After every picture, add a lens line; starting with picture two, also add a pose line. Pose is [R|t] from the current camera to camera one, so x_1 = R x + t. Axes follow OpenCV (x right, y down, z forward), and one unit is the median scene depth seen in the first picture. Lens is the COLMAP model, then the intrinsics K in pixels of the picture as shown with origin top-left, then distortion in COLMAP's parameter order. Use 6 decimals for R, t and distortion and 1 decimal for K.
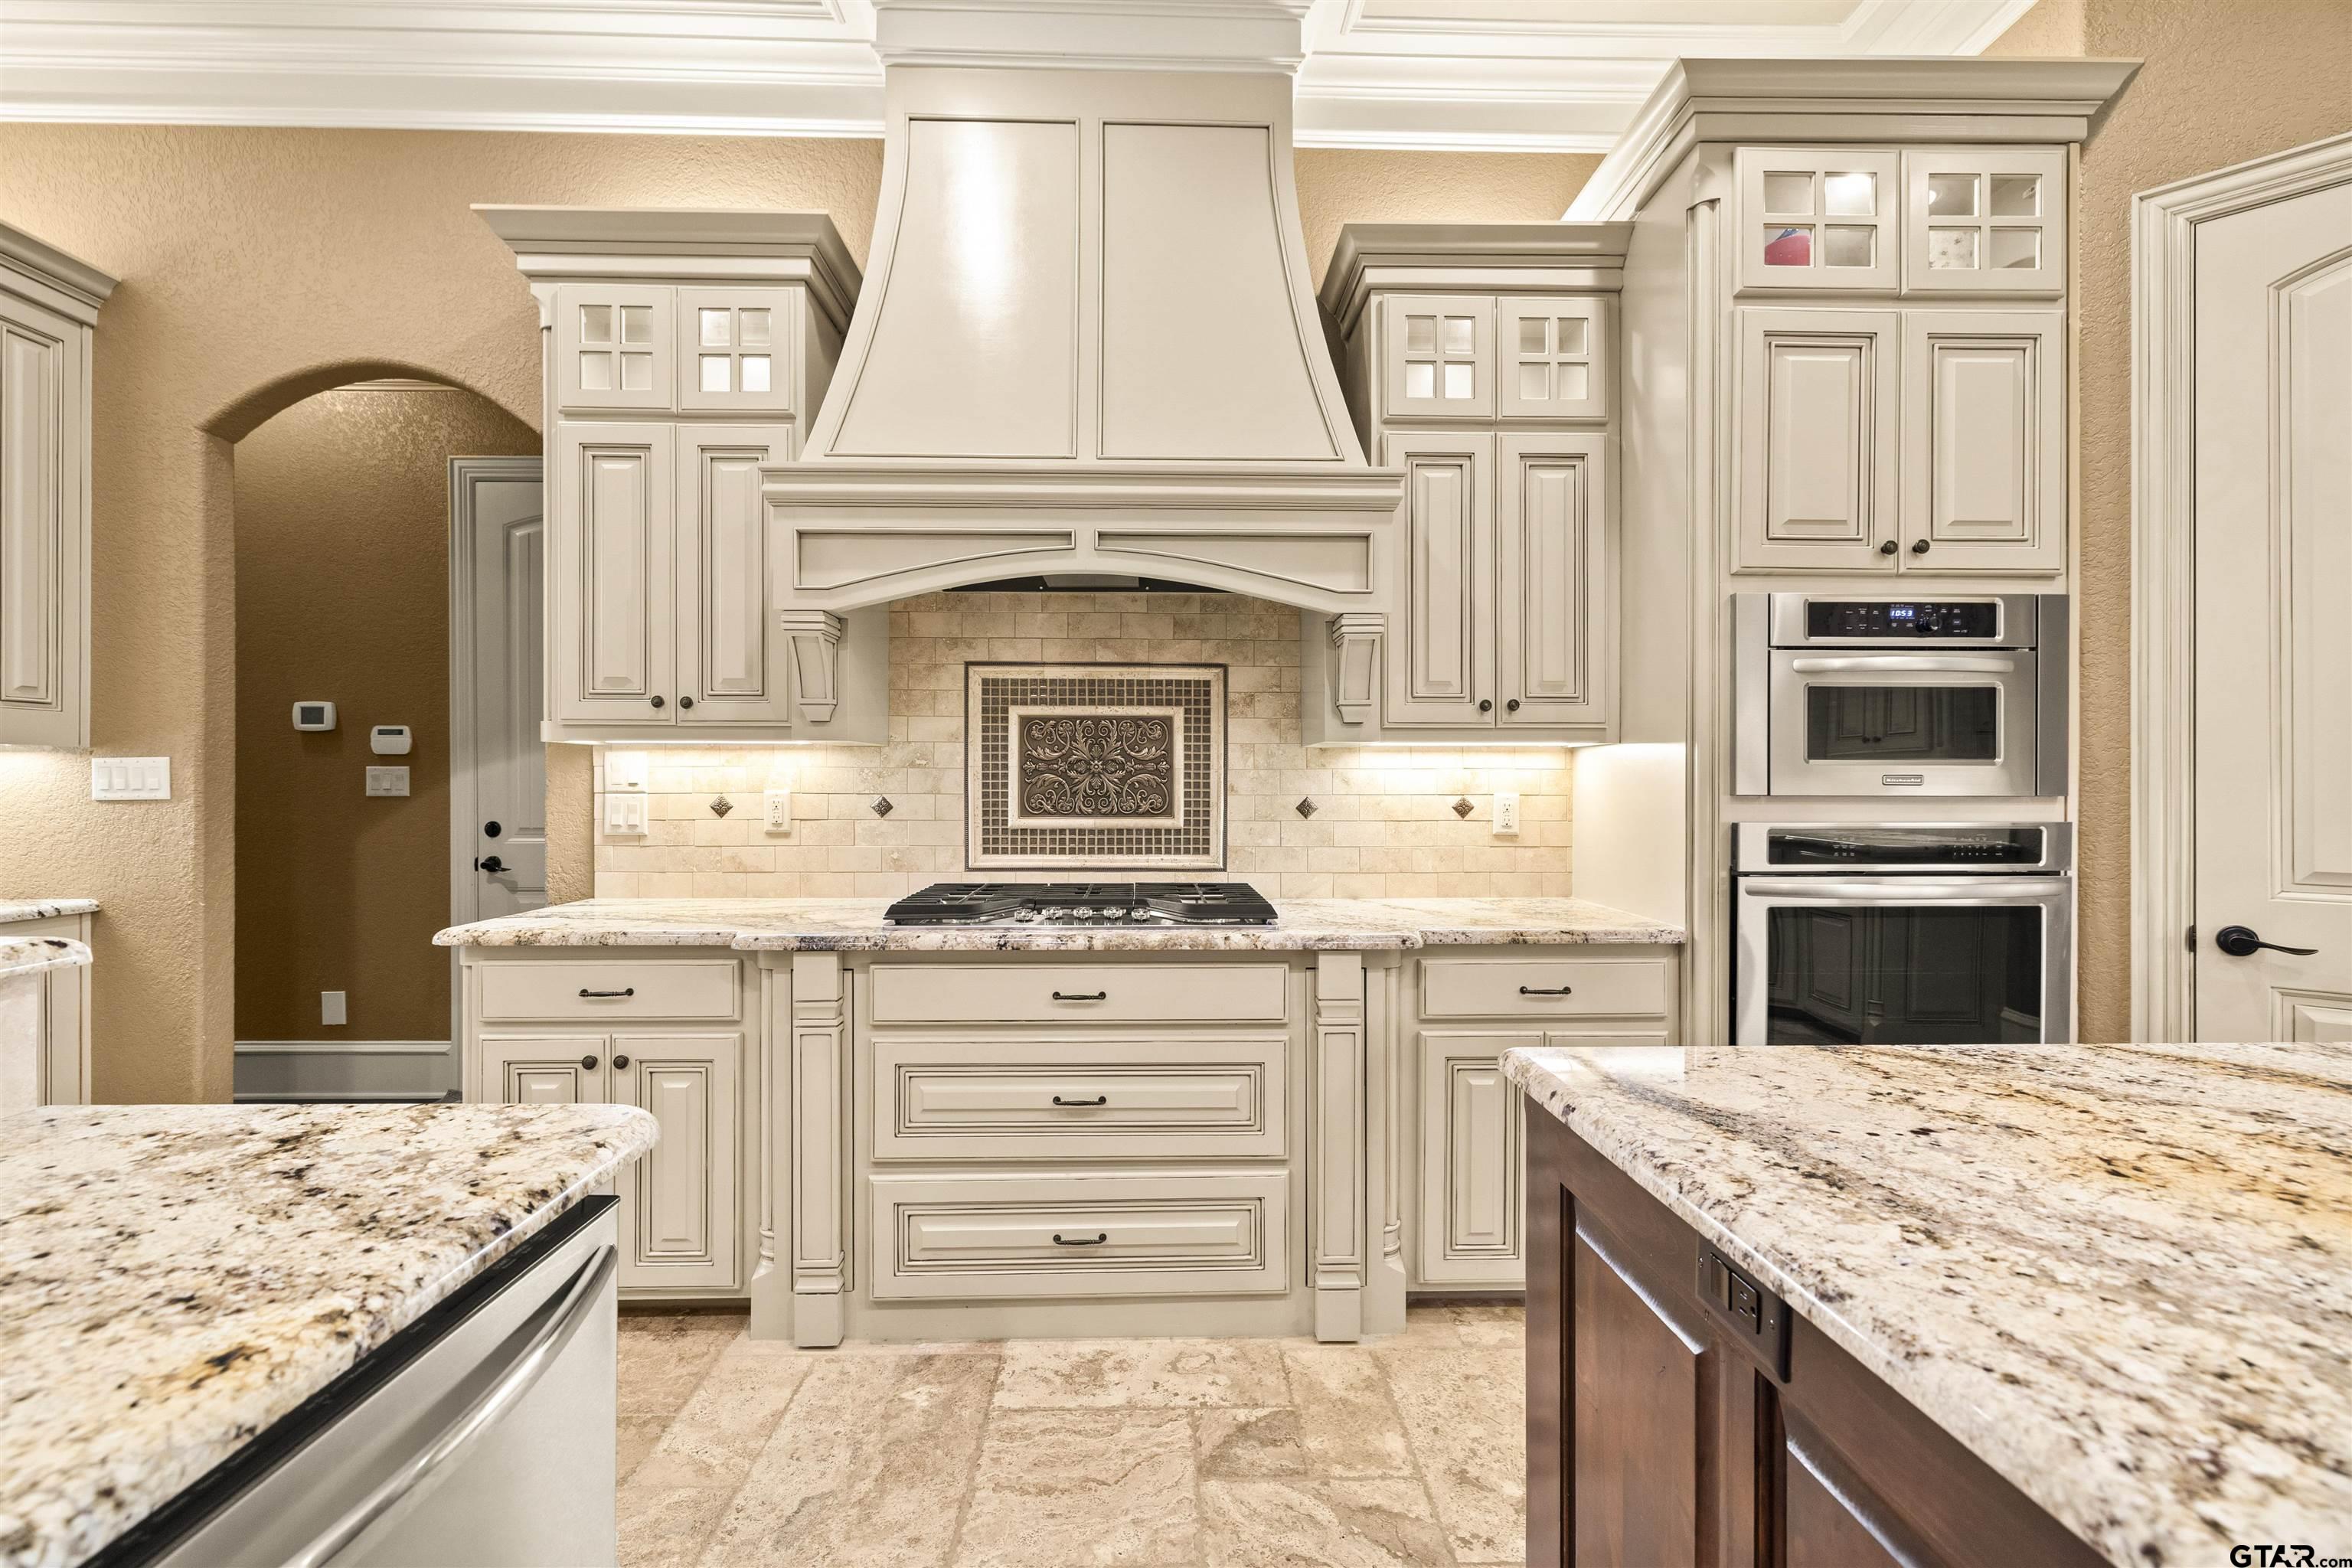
lens RADIAL K [[1006.7, 0, 1168.0], [0, 1006.7, 781.4], [0, 0, 1]] dist [0.001303, -0.000494]
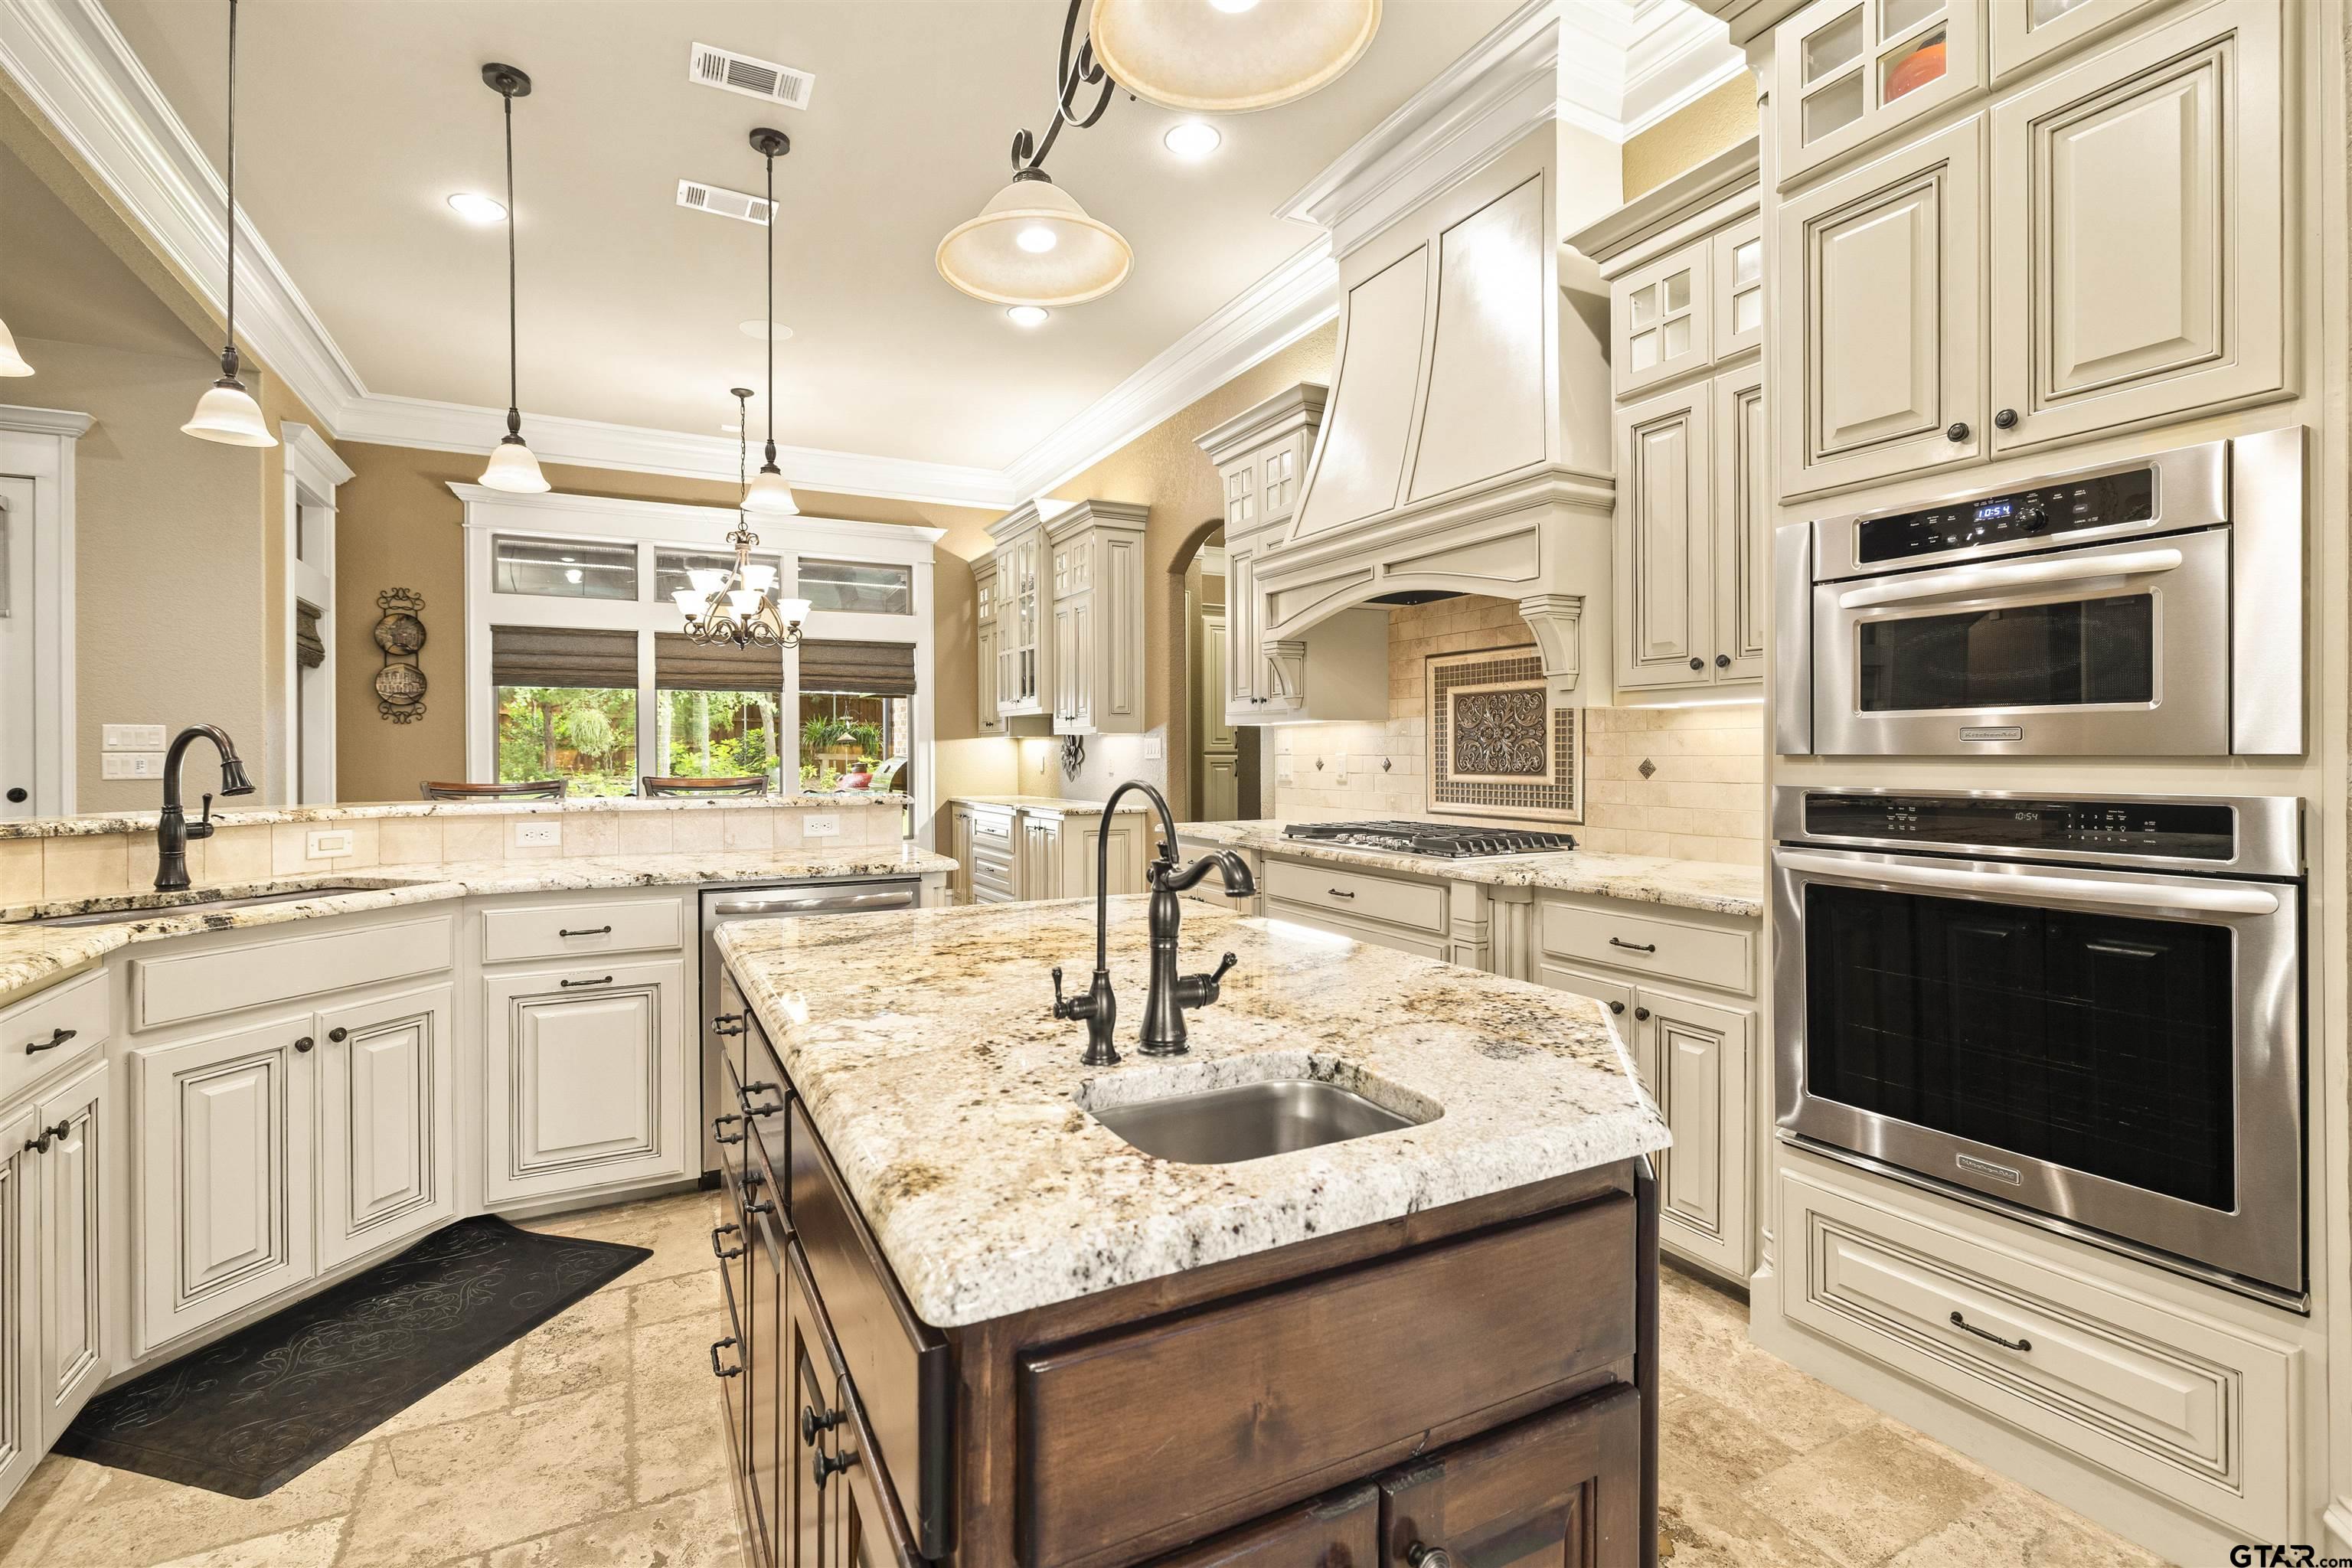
lens RADIAL K [[1068.8, 0, 1178.8], [0, 1068.8, 752.5], [0, 0, 1]] dist [-0.004016, 0.001172]
pose [[0.445461, -0.003378, -0.895295, 1.057124], [0.007474, 0.999972, -0.000055, 0.007359], [0.895270, -0.006667, 0.445474, 0.091517]]
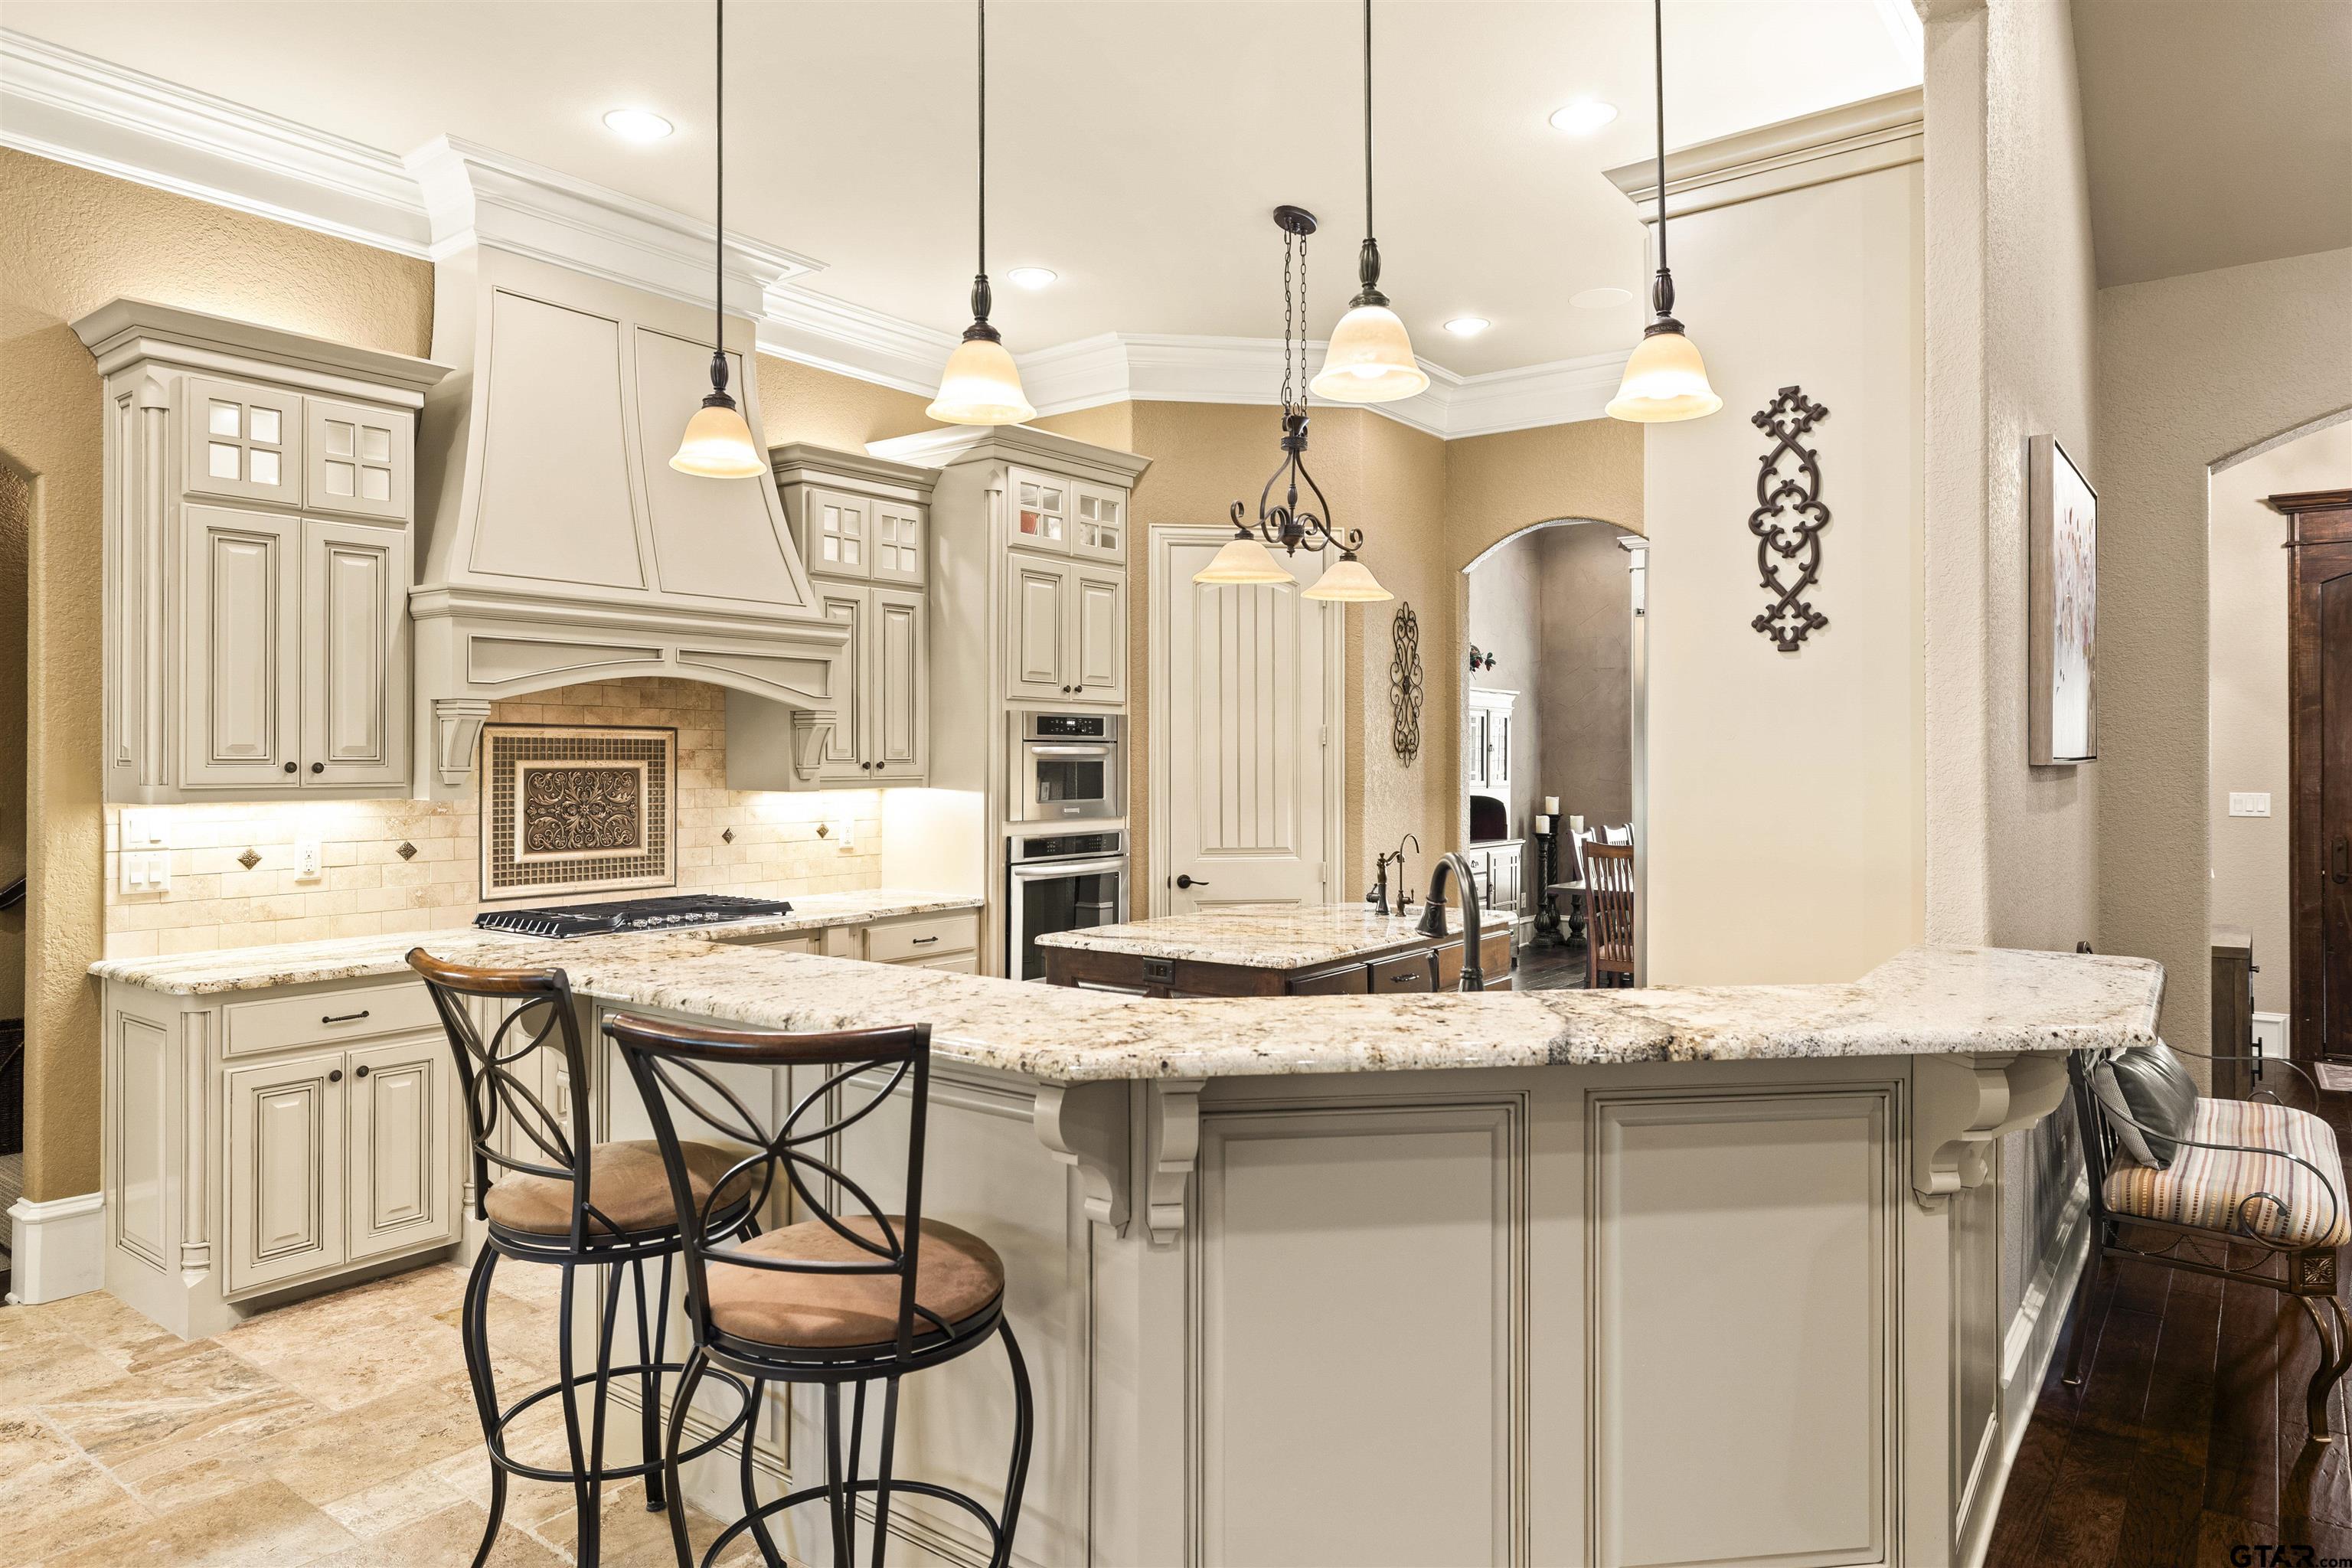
lens RADIAL K [[1439.7, 0, 1170.9], [0, 1439.7, 750.4], [0, 0, 1]] dist [0.006011, 0.000464]
pose [[0.624259, 0.003819, 0.781208, -1.160269], [-0.002020, 0.999993, -0.003274, -0.095904], [-0.781214, 0.000466, 0.624263, -0.769307]]
